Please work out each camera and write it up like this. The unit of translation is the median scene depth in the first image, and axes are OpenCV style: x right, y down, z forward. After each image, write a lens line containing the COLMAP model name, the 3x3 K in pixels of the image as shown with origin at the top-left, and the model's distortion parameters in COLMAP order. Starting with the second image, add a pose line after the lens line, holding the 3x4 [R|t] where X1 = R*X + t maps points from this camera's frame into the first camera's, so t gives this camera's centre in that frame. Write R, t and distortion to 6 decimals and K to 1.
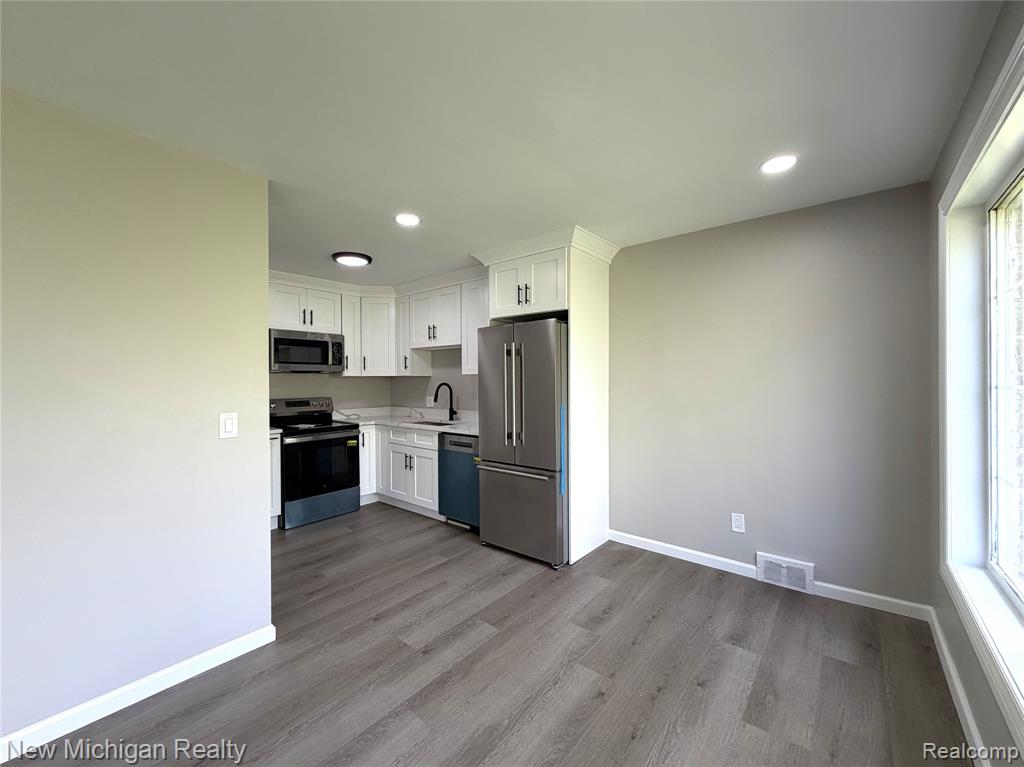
lens RADIAL K [[417.0, 0, 509.3], [0, 417.0, 382.1], [0, 0, 1]] dist [-0.001302, -0.000301]
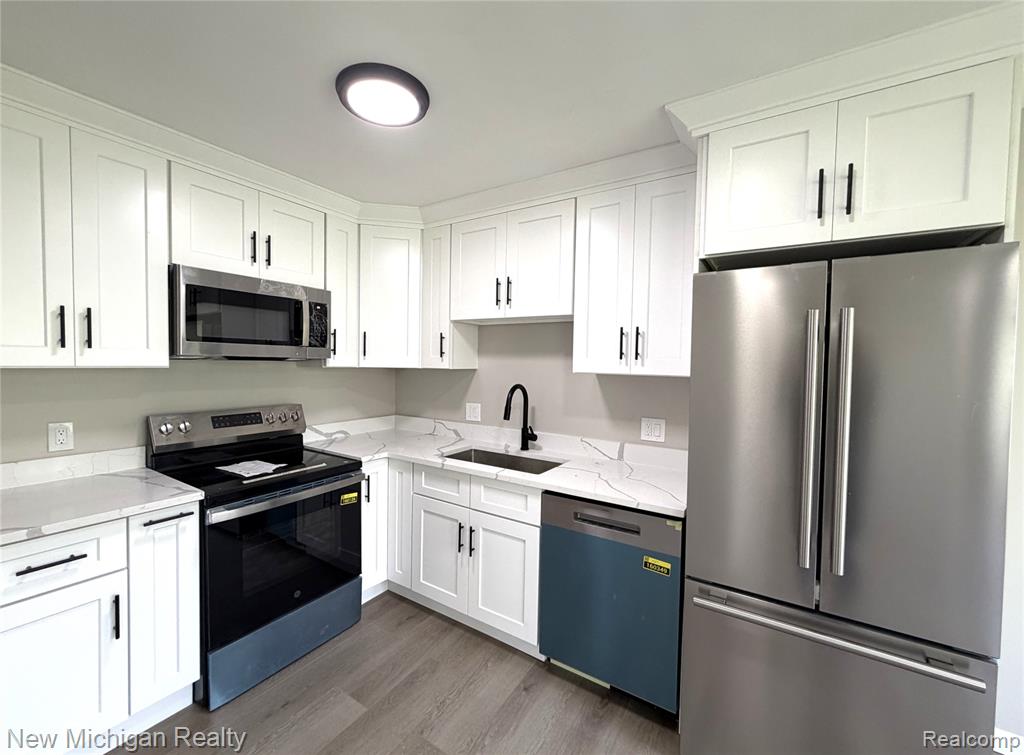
lens RADIAL K [[417.9, 0, 500.9], [0, 417.9, 375.5], [0, 0, 1]] dist [-0.001096, -0.000264]
pose [[0.993683, 0.020652, 0.110309, -0.251184], [-0.023711, 0.999368, 0.026491, -0.025136], [-0.109692, -0.028939, 0.993544, 0.469617]]
